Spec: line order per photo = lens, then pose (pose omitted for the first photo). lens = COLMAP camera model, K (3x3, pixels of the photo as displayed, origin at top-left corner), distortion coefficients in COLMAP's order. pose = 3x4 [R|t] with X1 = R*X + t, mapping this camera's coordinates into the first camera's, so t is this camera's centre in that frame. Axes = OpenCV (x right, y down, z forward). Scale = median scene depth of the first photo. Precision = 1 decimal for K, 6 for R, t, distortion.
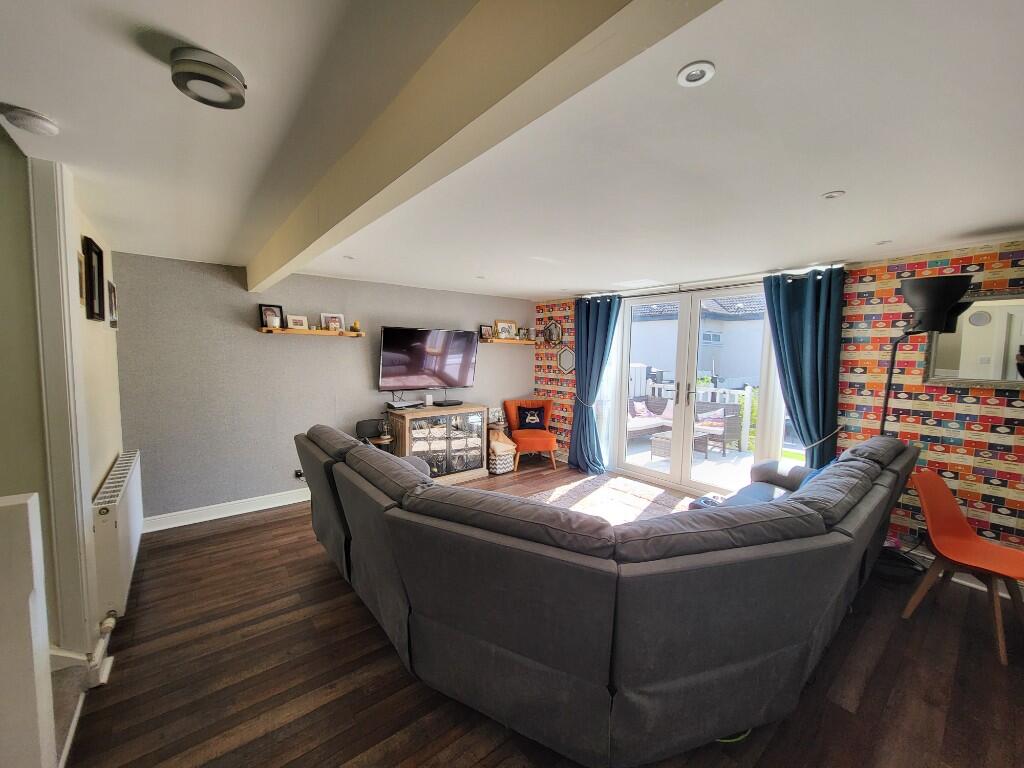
lens RADIAL K [[402.9, 0, 511.6], [0, 402.9, 382.0], [0, 0, 1]] dist [0.002767, -0.000908]
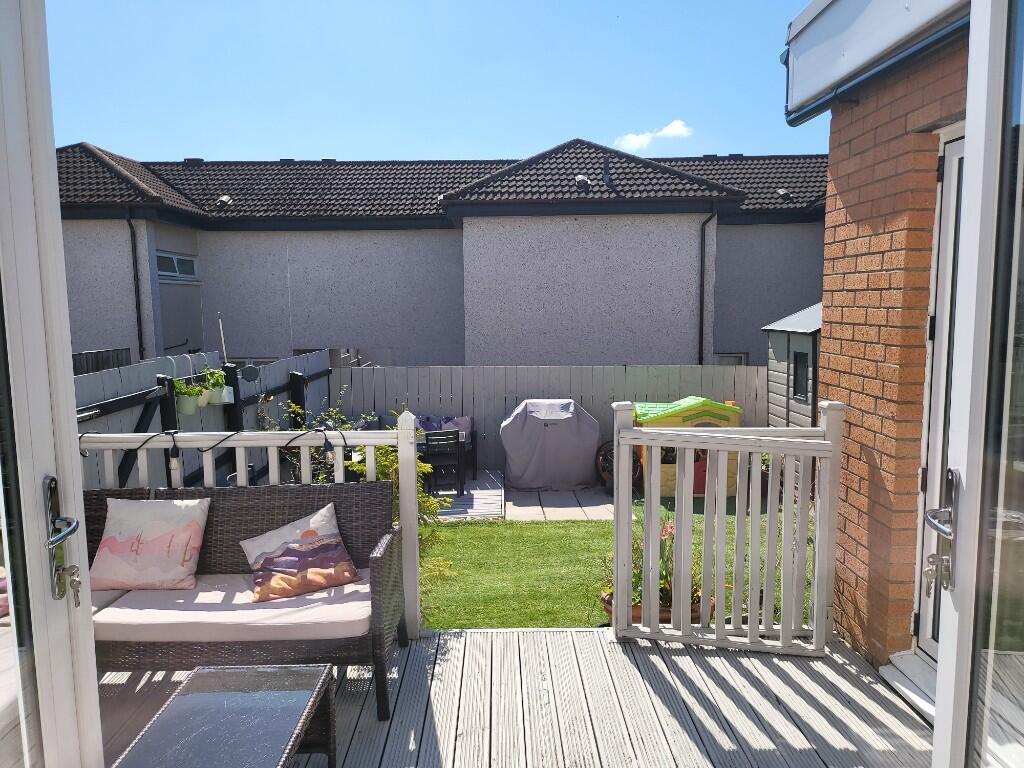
lens RADIAL K [[731.8, 0, 508.5], [0, 731.8, 382.1], [0, 0, 1]] dist [0.006734, 0.000510]
pose [[0.620548, -0.112831, 0.776008, 0.228131], [0.083236, 0.993481, 0.077890, -0.041838], [-0.779738, 0.016257, 0.625895, 0.595572]]
